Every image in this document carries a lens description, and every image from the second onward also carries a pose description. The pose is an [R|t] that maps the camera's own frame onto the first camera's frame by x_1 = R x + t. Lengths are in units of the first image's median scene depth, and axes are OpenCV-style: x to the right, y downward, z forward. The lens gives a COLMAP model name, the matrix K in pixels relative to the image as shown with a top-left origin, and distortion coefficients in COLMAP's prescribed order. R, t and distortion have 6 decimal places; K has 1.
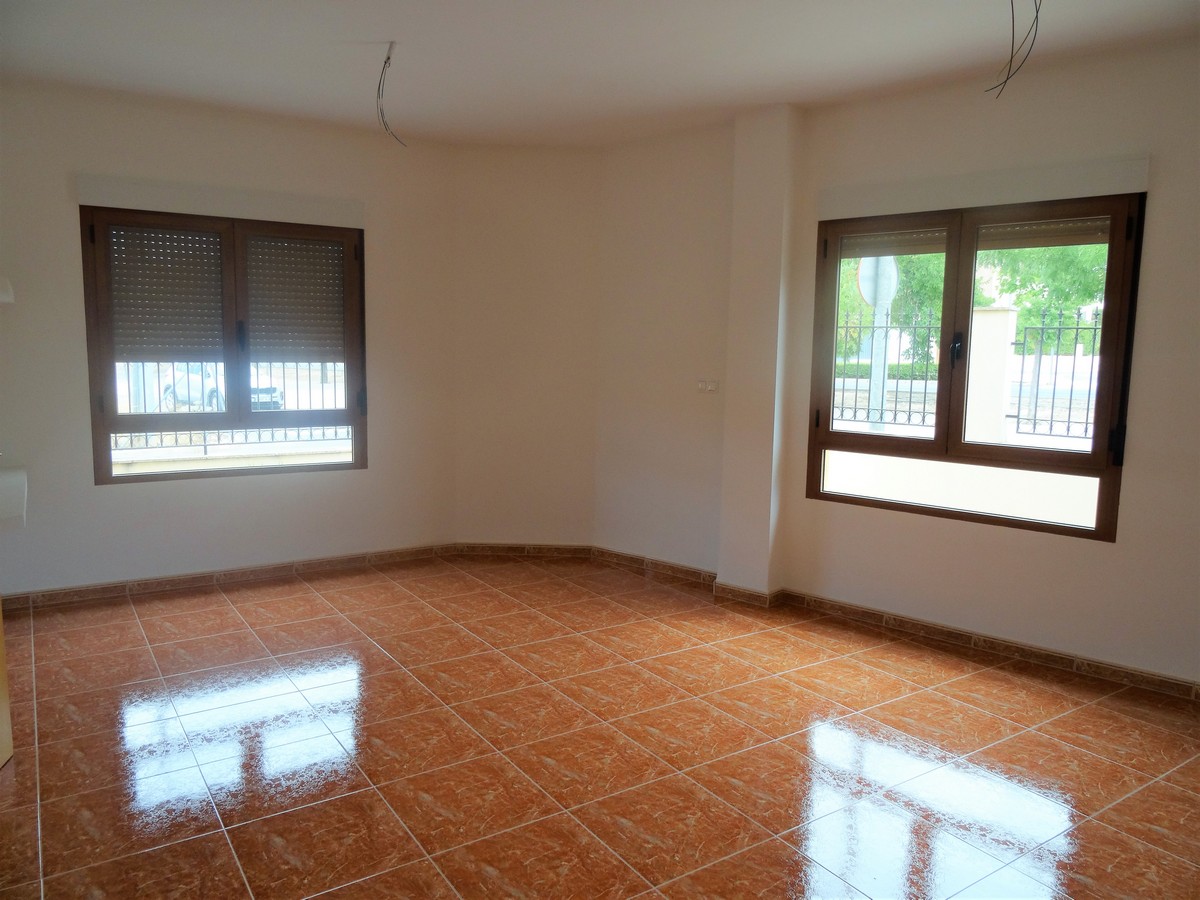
lens RADIAL K [[855.0, 0, 604.7], [0, 855.0, 444.9], [0, 0, 1]] dist [-0.000958, -0.004404]
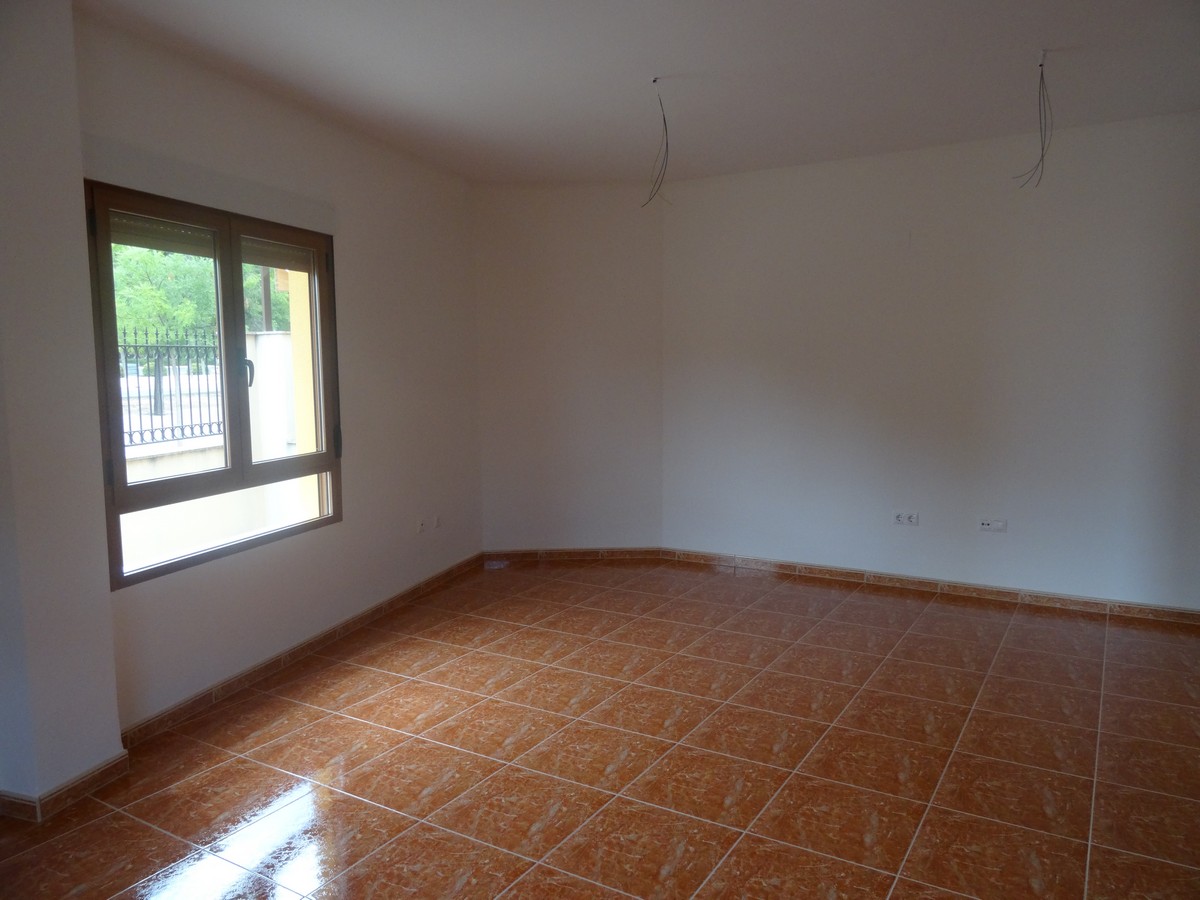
lens RADIAL K [[855.1, 0, 600.0], [0, 855.1, 450.0], [0, 0, 1]] dist [0.002075, -0.005103]
pose [[-0.410207, -0.106353, 0.905770, -0.715176], [0.109694, 0.980213, 0.164772, -0.159872], [-0.905372, 0.166948, -0.390424, 1.244439]]
